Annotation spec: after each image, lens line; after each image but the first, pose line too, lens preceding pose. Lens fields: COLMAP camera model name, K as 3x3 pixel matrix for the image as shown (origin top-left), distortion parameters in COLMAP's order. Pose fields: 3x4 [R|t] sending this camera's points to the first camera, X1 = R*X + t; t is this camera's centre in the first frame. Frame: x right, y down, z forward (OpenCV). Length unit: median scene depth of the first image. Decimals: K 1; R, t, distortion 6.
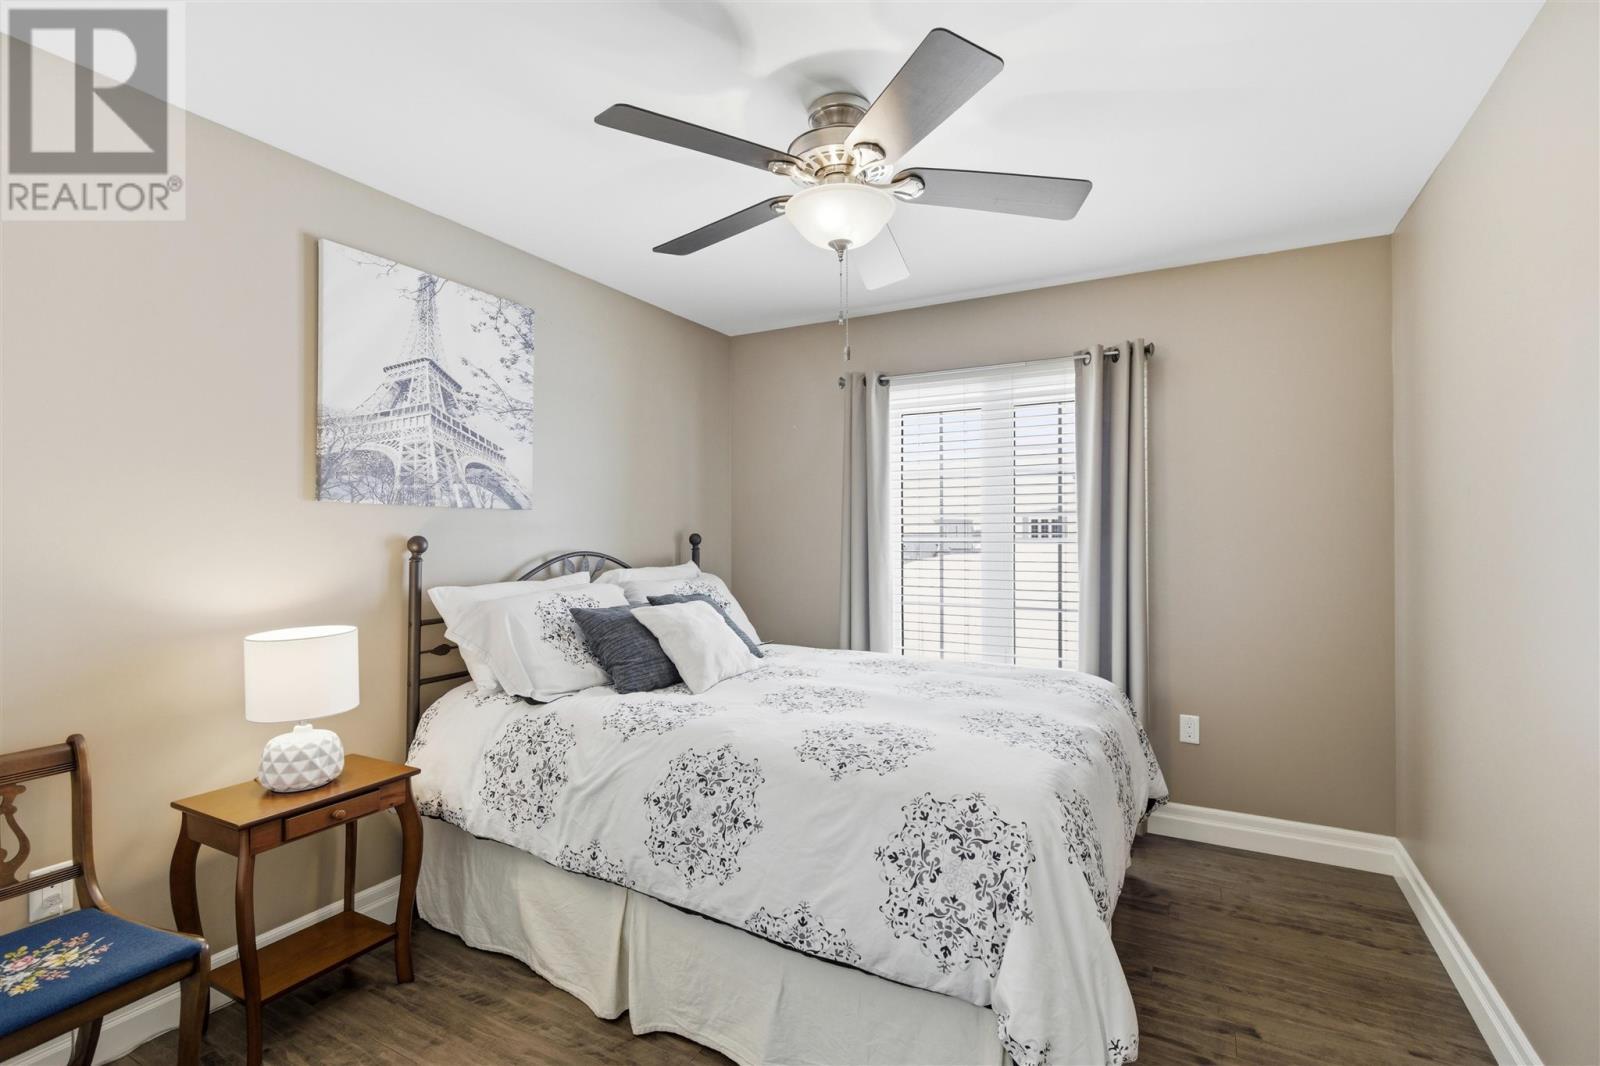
lens RADIAL K [[729.7, 0, 800.3], [0, 729.7, 532.0], [0, 0, 1]] dist [-0.002214, 0.000206]
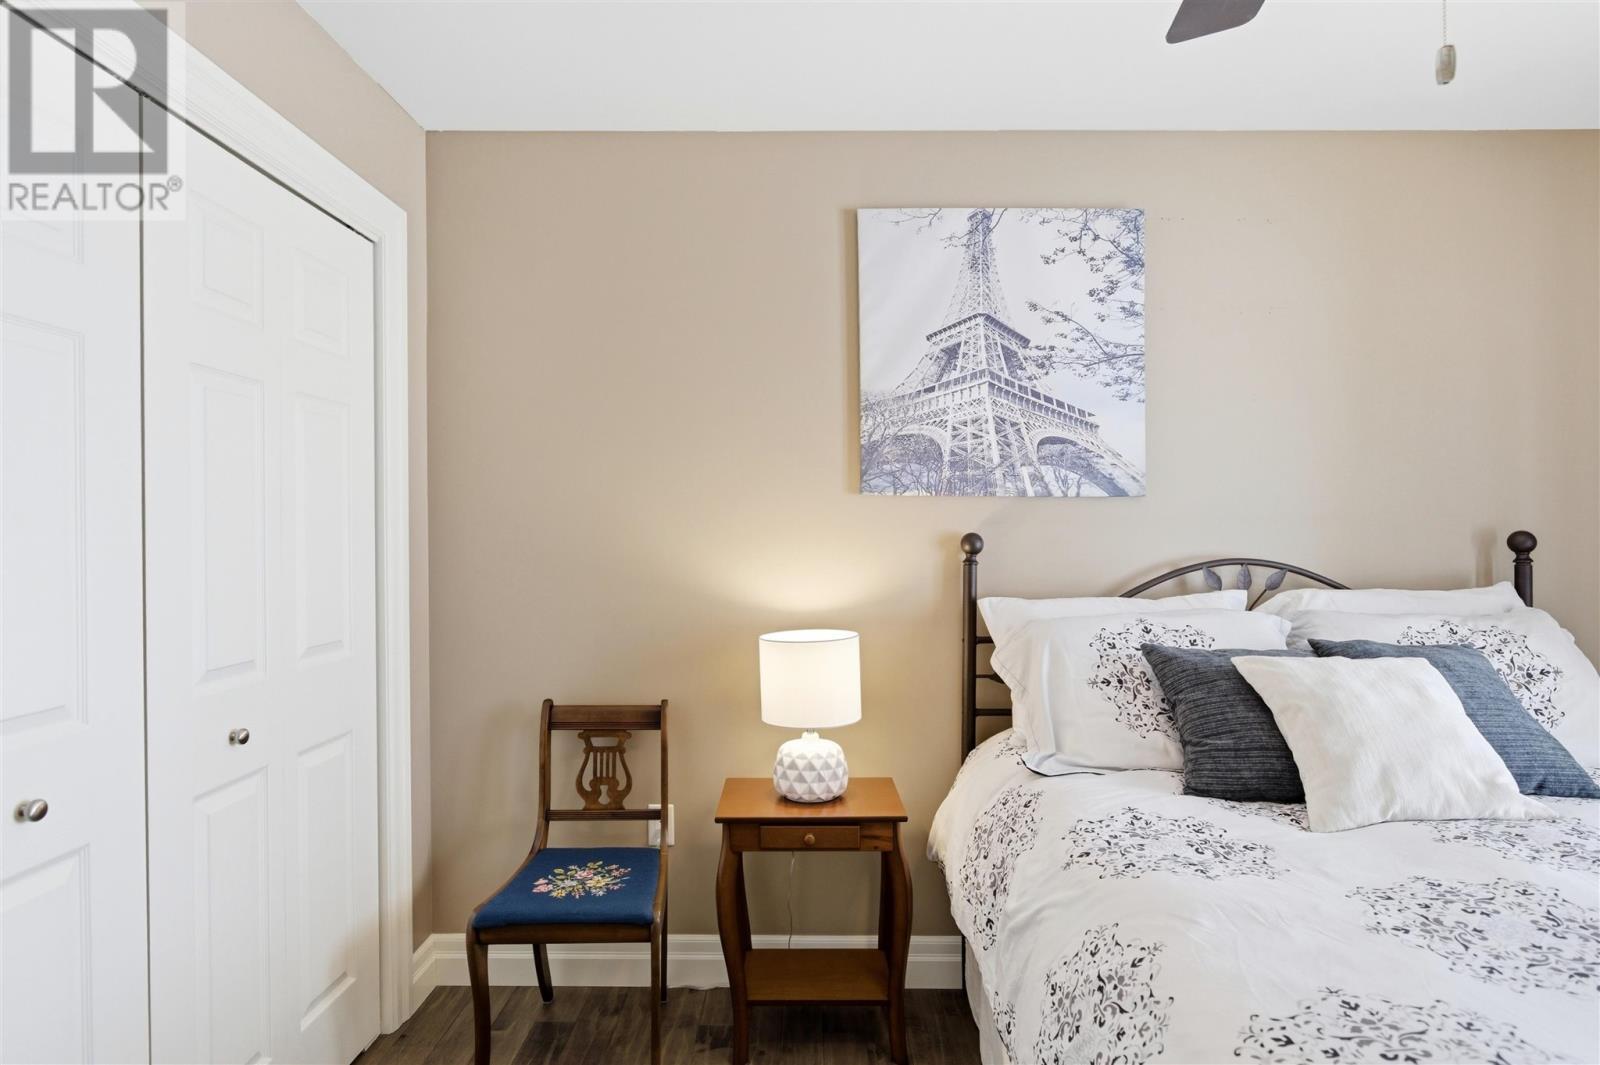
lens RADIAL K [[857.8, 0, 802.0], [0, 857.8, 532.5], [0, 0, 1]] dist [-0.016147, 0.000973]
pose [[0.470529, 0.003335, -0.882378, 0.233331], [-0.000694, 0.999994, 0.003409, 0.001567], [0.882384, -0.000991, 0.470529, 0.379108]]
